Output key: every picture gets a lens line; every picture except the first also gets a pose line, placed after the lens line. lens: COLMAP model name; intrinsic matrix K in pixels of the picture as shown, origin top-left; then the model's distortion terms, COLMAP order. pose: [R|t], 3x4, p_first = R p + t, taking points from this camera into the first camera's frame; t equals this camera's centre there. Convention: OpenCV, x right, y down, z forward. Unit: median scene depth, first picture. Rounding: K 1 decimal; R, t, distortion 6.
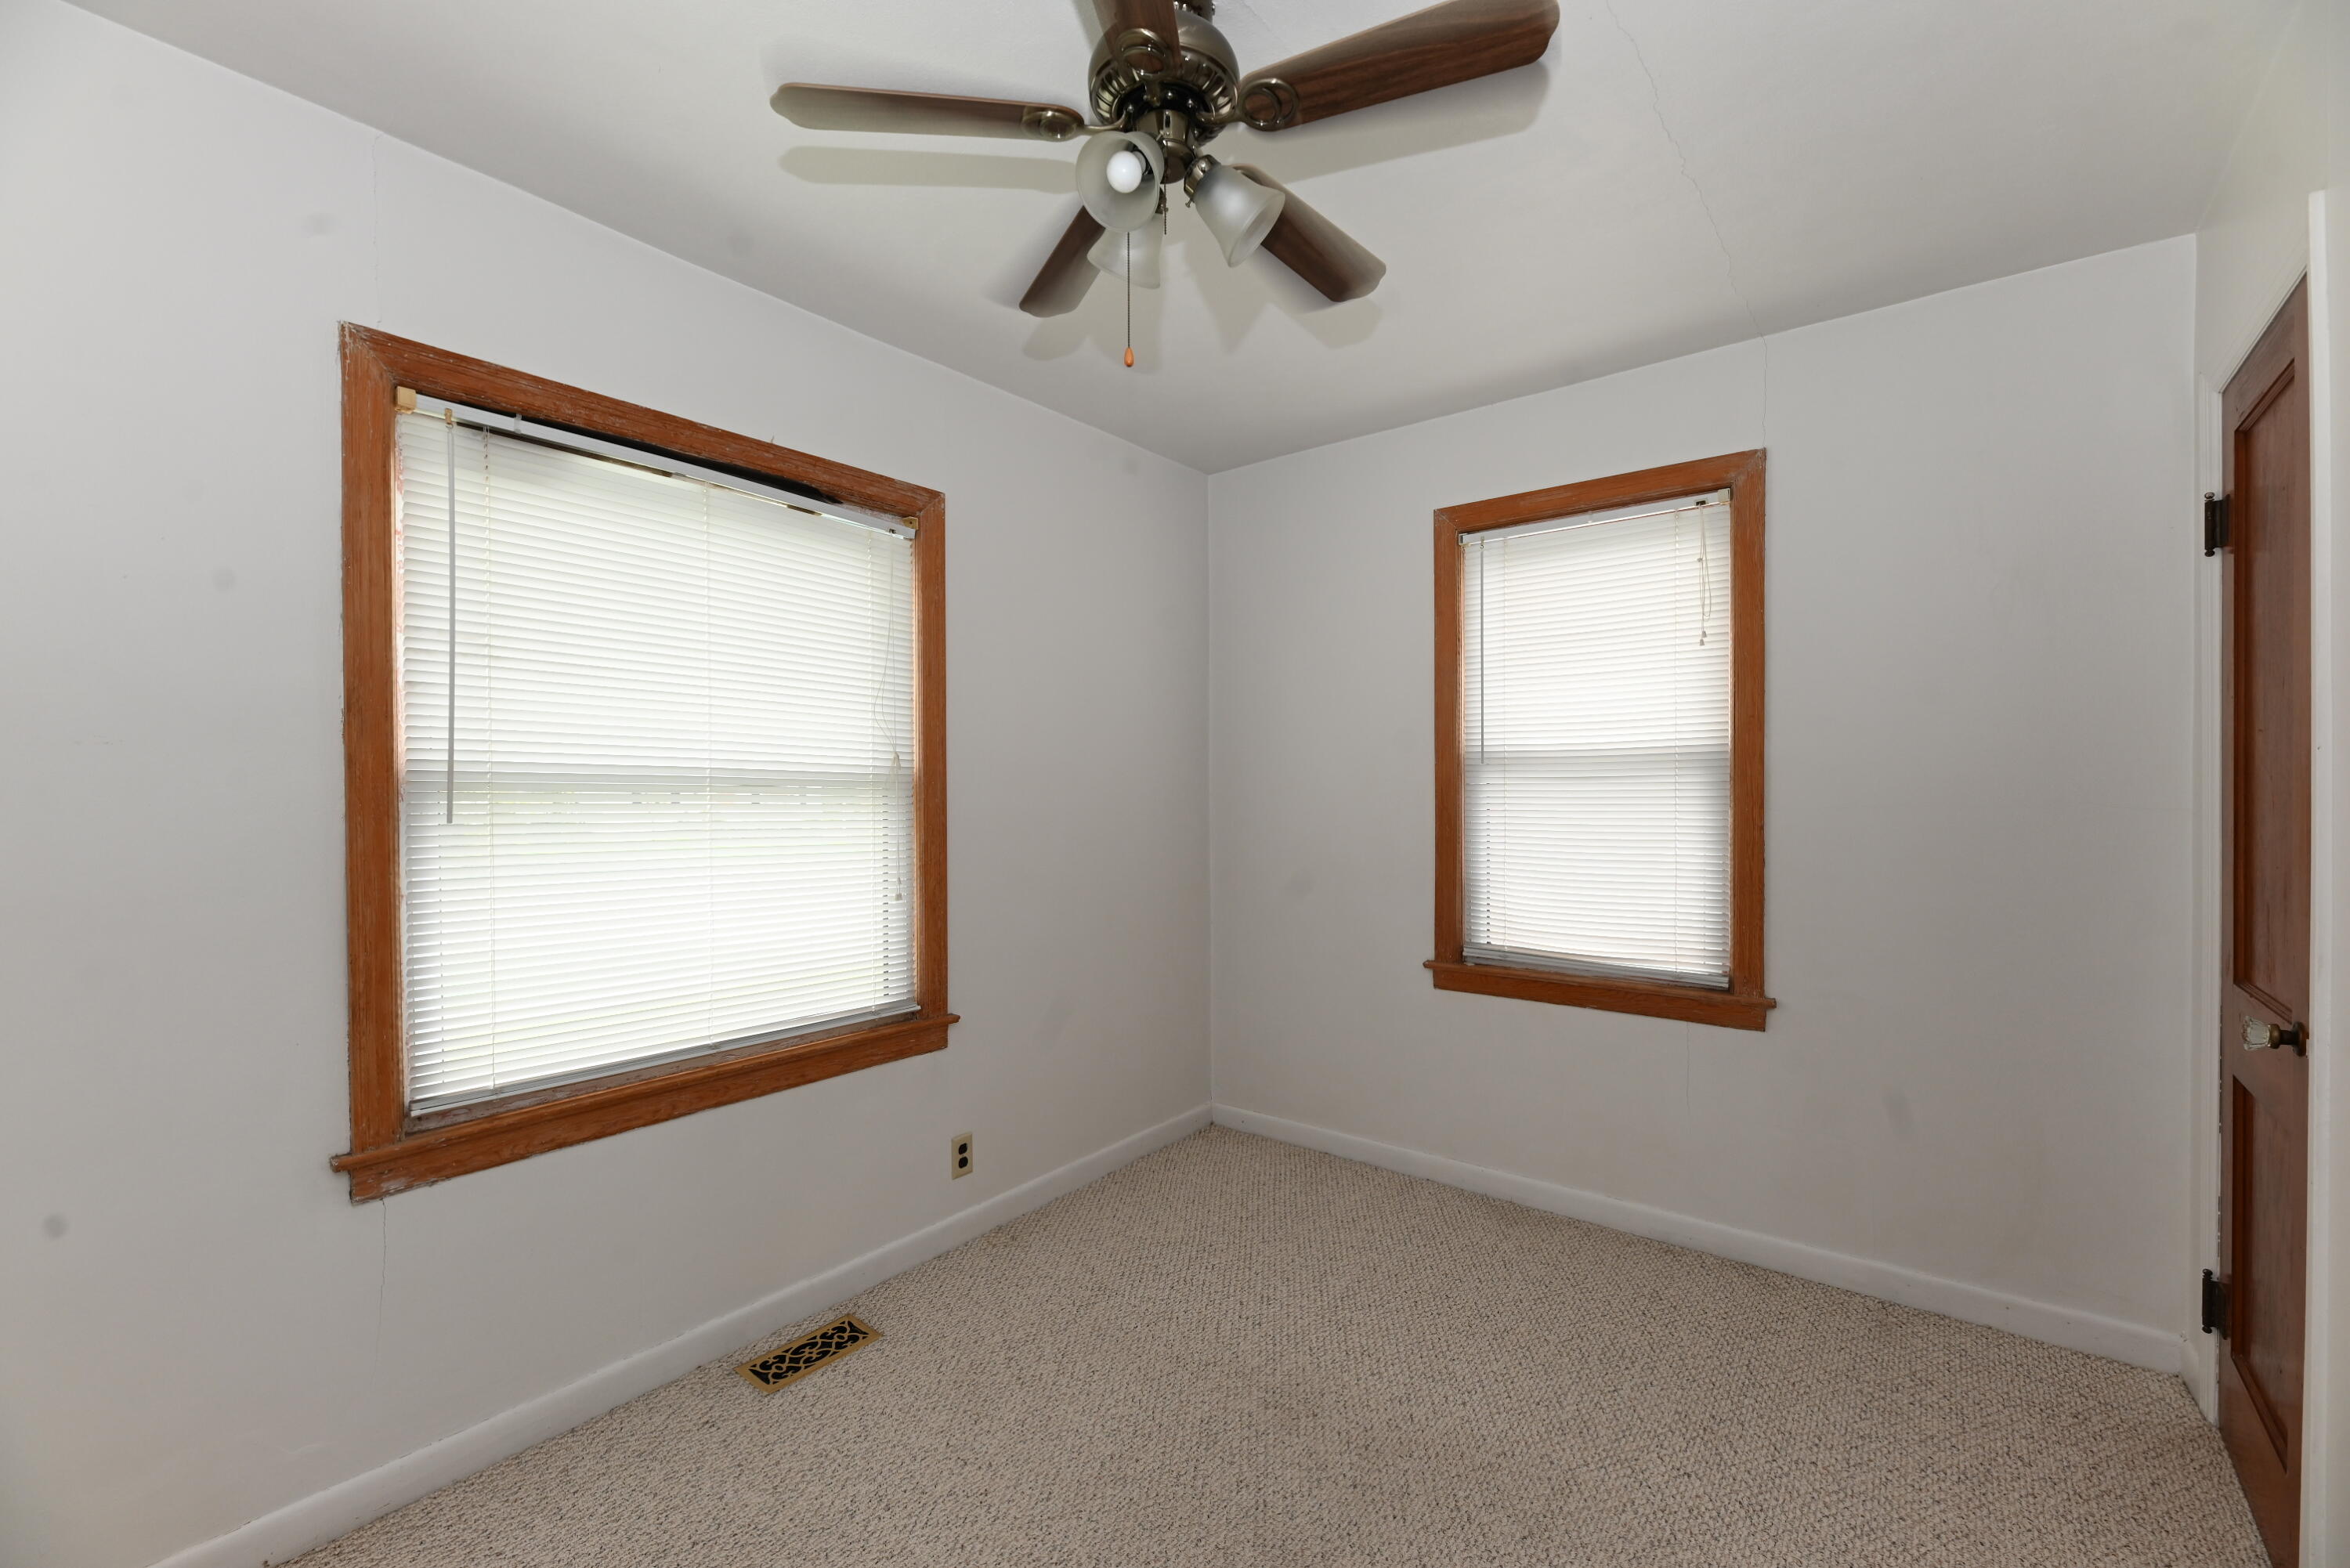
lens RADIAL K [[975.3, 0, 1179.2], [0, 975.3, 787.9], [0, 0, 1]] dist [0.004760, -0.005012]
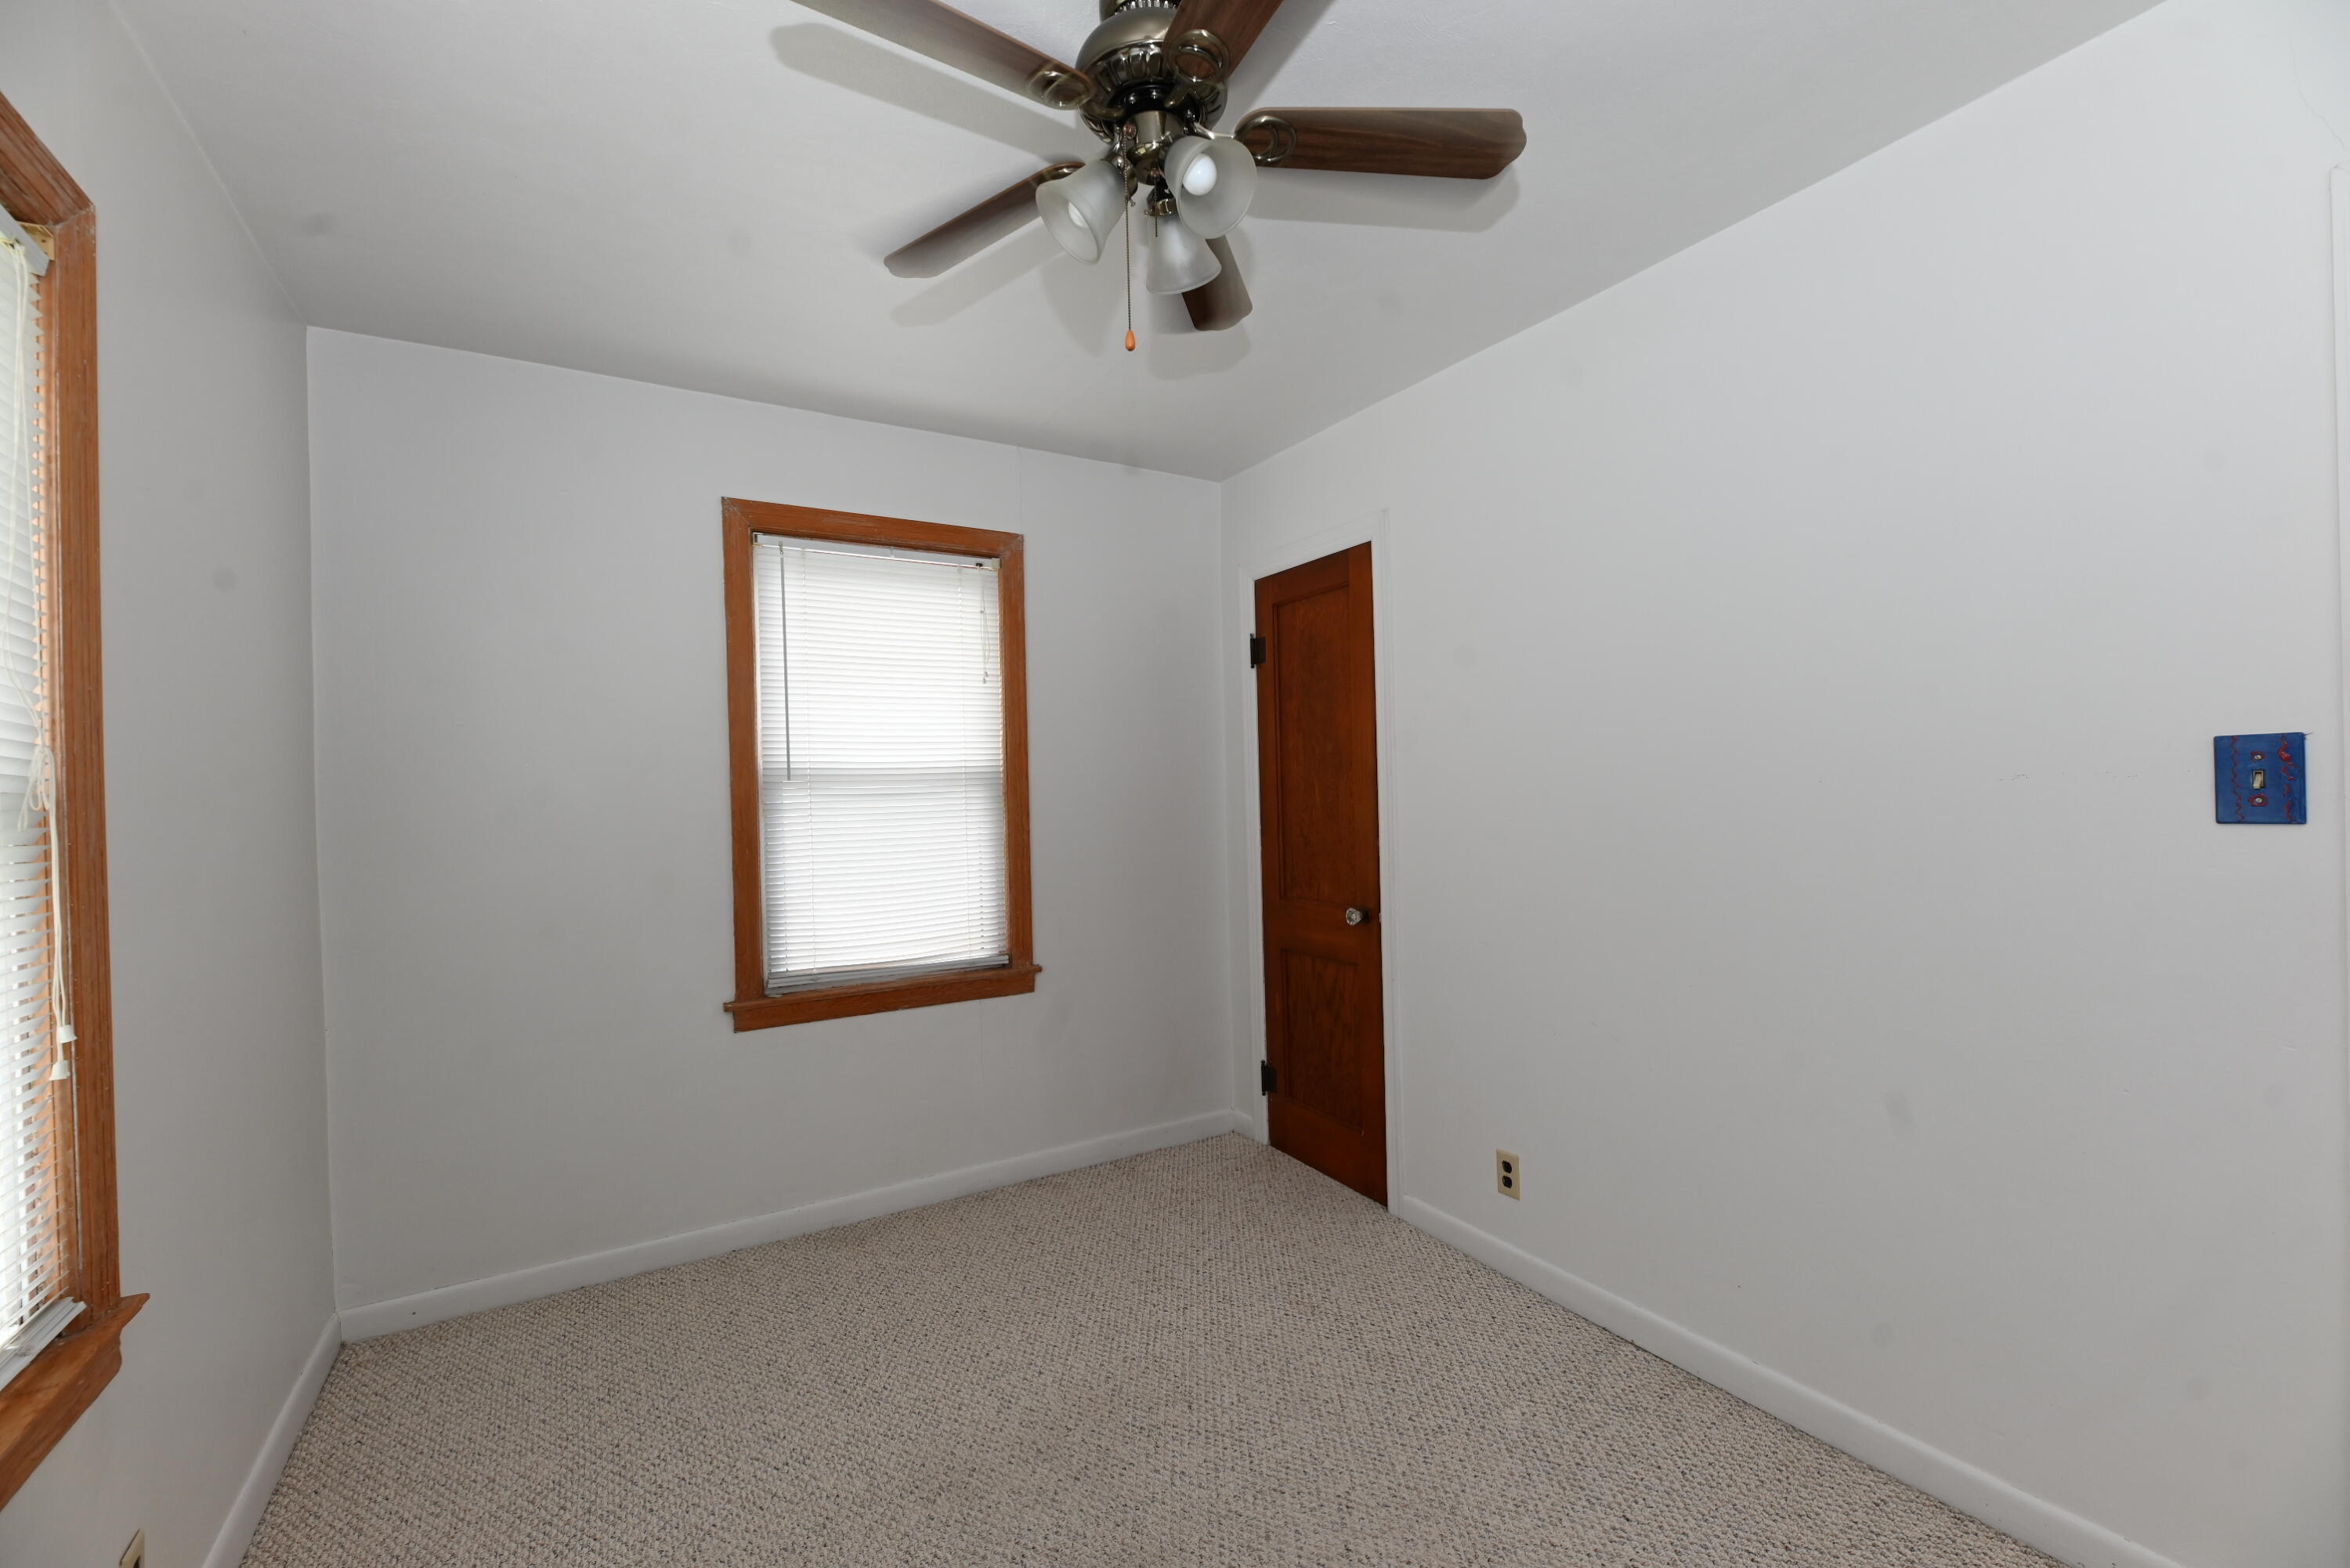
lens RADIAL K [[975.3, 0, 1178.0], [0, 975.3, 791.5], [0, 0, 1]] dist [0.004760, -0.005012]
pose [[0.353558, -0.003601, 0.935406, -0.490010], [0.024319, 0.999690, -0.005343, -0.000189], [-0.935097, 0.024637, 0.353536, 0.343846]]
